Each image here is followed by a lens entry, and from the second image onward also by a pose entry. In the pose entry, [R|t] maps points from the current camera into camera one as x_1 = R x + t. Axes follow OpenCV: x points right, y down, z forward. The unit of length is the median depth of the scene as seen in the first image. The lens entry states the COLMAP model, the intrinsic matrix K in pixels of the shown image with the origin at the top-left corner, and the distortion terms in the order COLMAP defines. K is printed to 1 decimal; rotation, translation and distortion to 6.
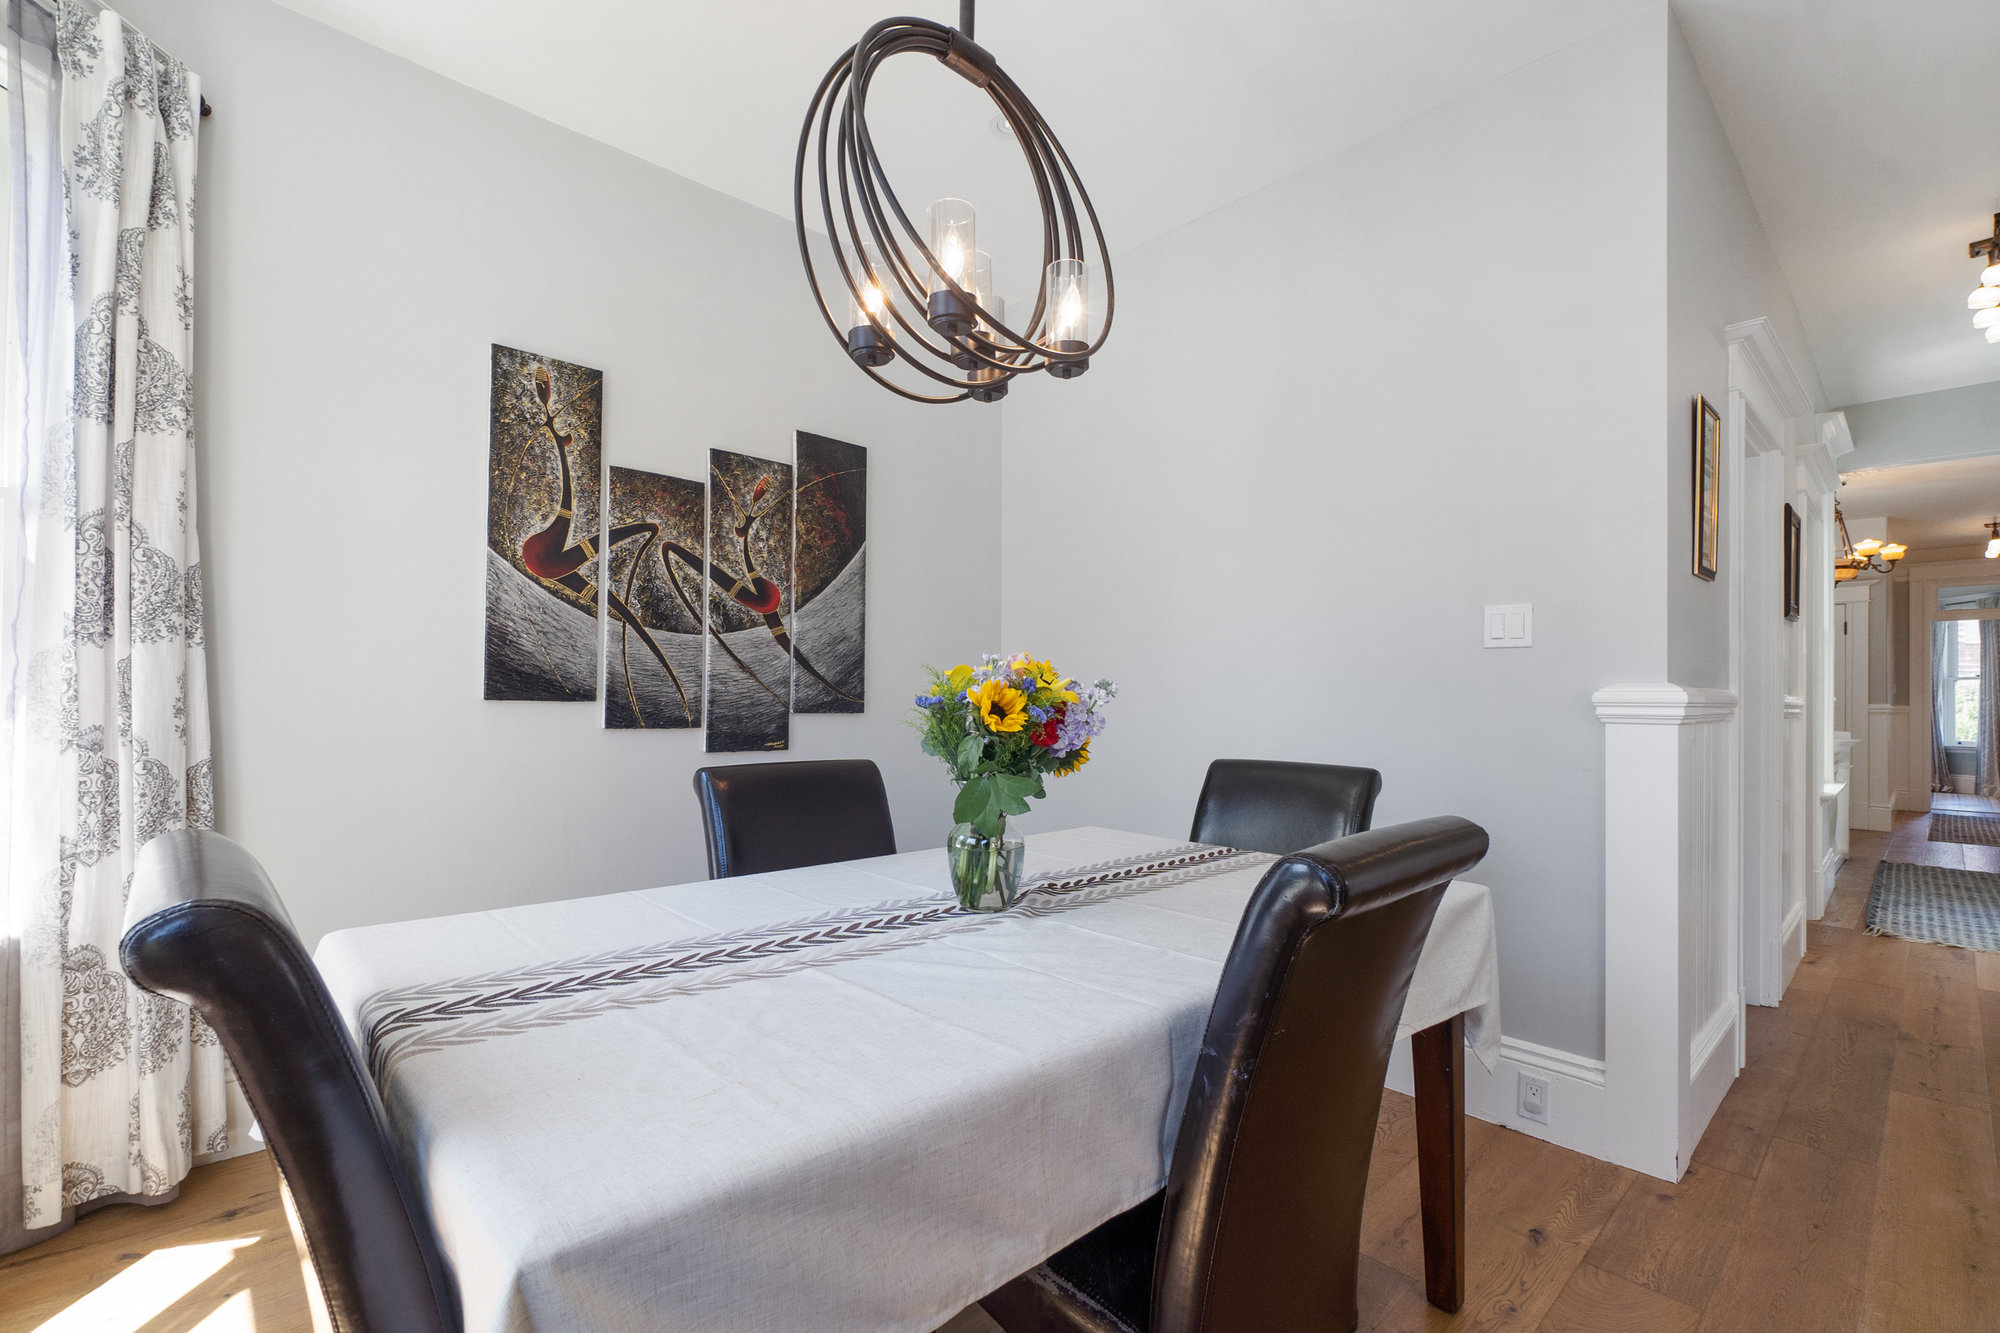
lens RADIAL K [[865.3, 0, 991.5], [0, 865.3, 680.5], [0, 0, 1]] dist [-0.000953, -0.000223]
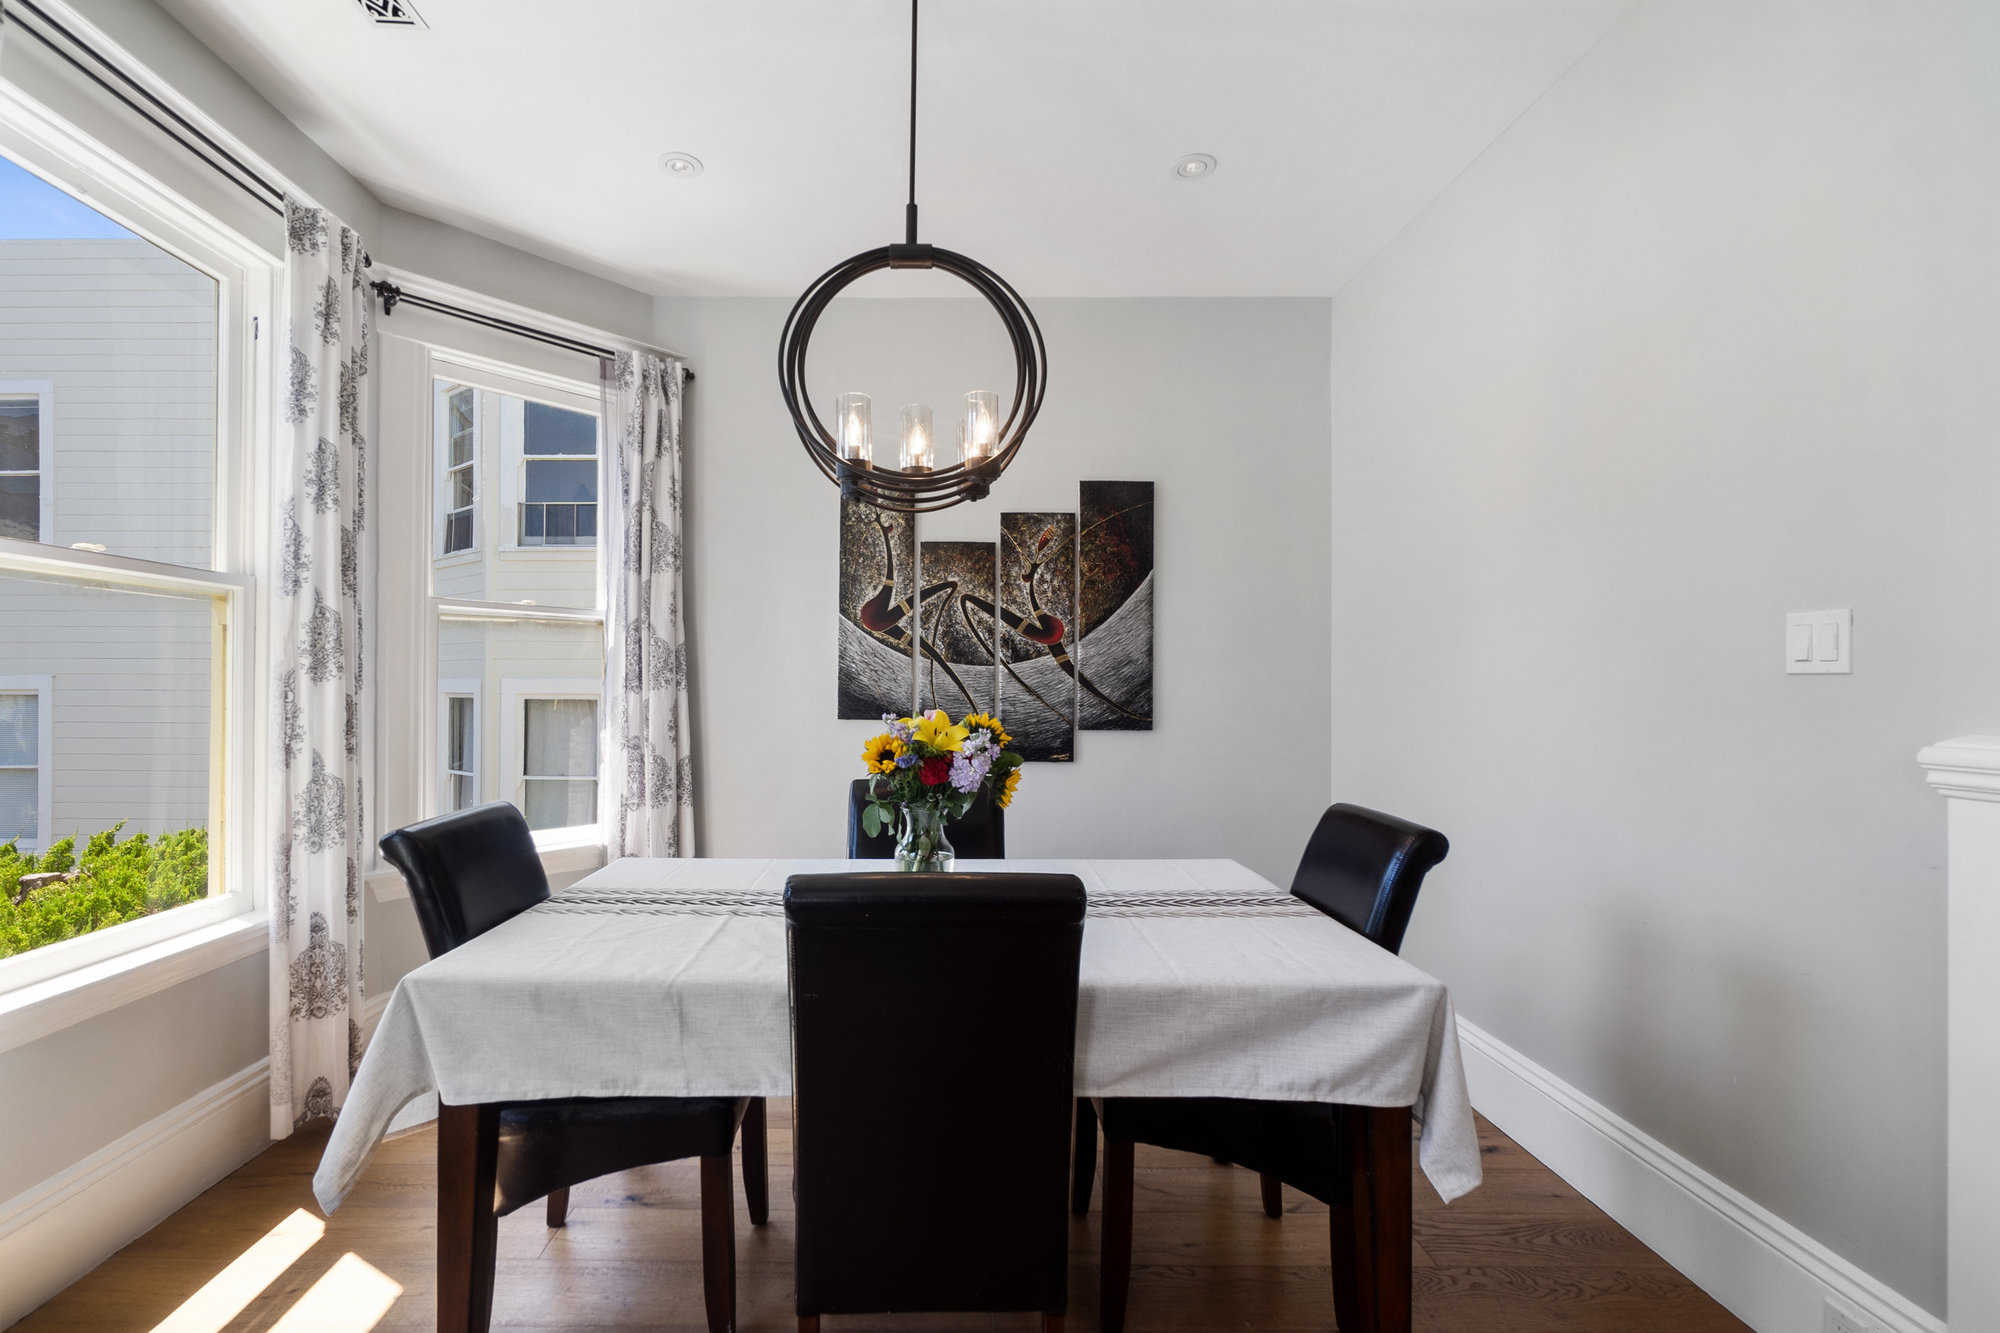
lens RADIAL K [[930.3, 0, 997.6], [0, 930.3, 656.4], [0, 0, 1]] dist [0.010475, 0.000000]
pose [[0.746937, -0.021682, -0.664542, 0.584669], [0.018060, 0.999761, -0.012321, -0.052915], [0.664650, -0.002799, 0.747150, 0.012980]]
